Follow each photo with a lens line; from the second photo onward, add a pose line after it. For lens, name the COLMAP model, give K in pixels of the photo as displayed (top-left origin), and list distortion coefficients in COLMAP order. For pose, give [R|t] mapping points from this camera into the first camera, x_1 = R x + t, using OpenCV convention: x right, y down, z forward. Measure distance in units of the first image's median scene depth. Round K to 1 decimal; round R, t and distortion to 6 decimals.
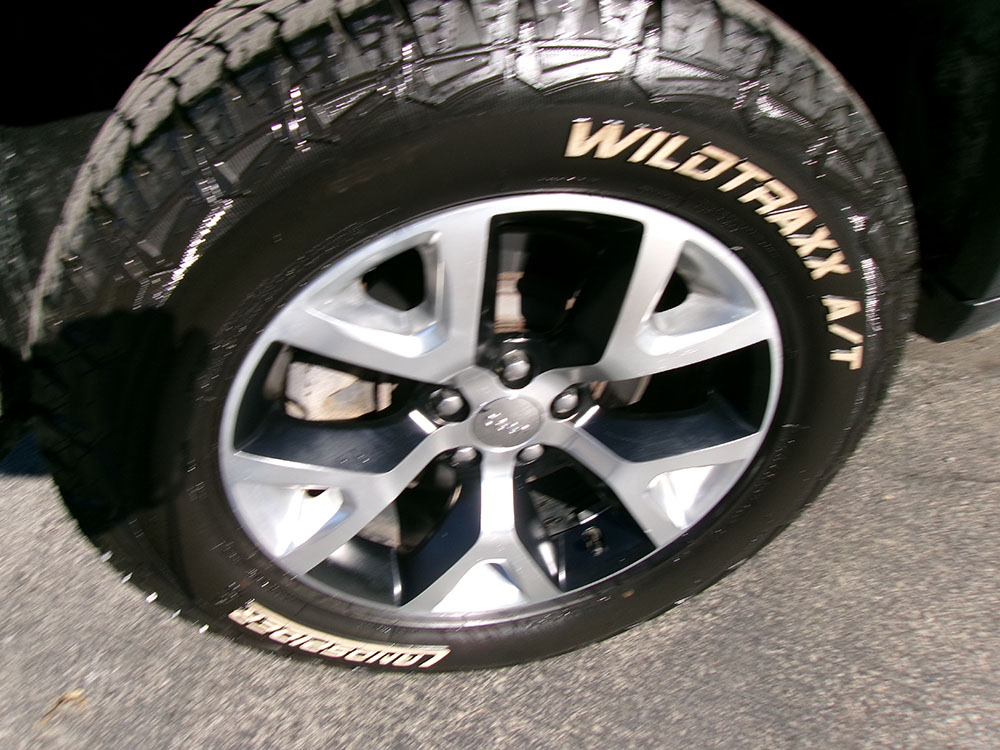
lens RADIAL K [[776.0, 0, 500.0], [0, 776.0, 375.0], [0, 0, 1]] dist [-0.007305, -0.000602]
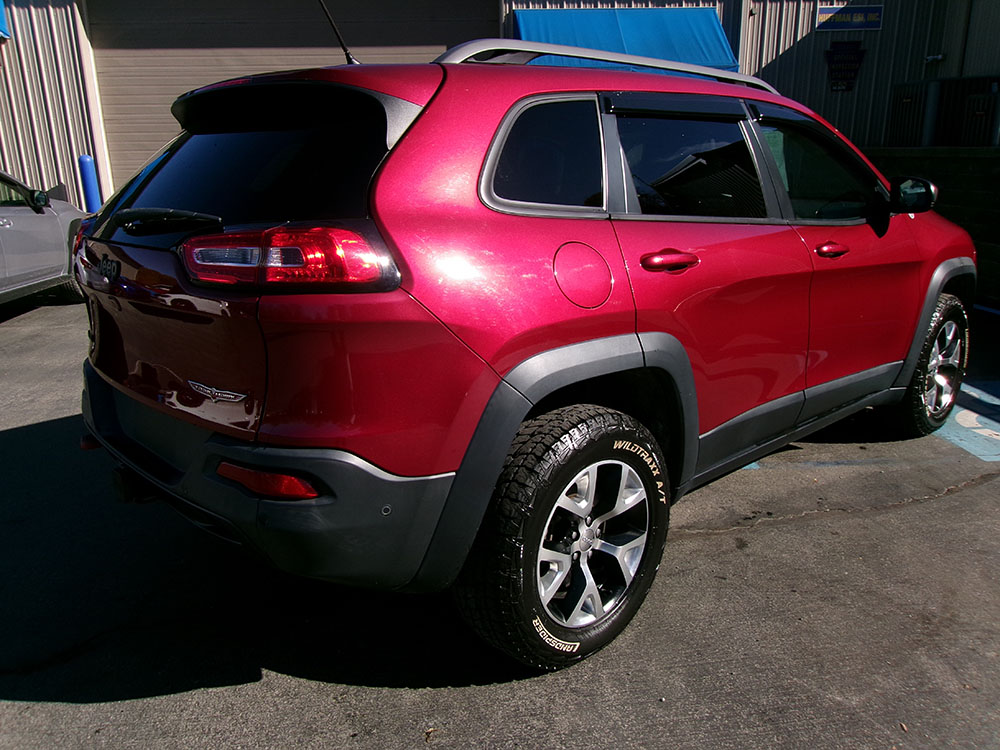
lens RADIAL K [[776.0, 0, 500.0], [0, 776.0, 375.0], [0, 0, 1]] dist [-0.007305, -0.000602]
pose [[0.852719, -0.064628, 0.518357, -2.100943], [0.312149, 0.858704, -0.406436, 0.732541], [-0.418848, 0.508380, 0.752407, -1.751548]]
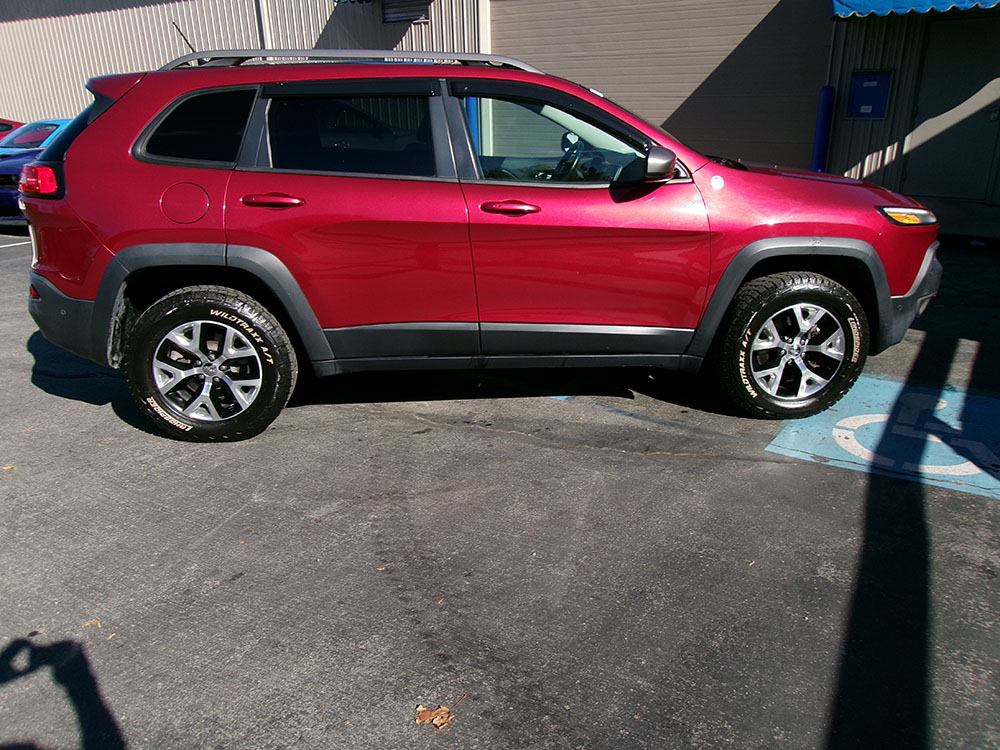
lens RADIAL K [[776.0, 0, 500.0], [0, 776.0, 375.0], [0, 0, 1]] dist [-0.007305, -0.000602]
pose [[0.990935, 0.112786, -0.072987, 2.542282], [-0.132265, 0.914234, -0.382991, 2.005278], [0.023531, 0.389172, 0.920864, -4.067525]]
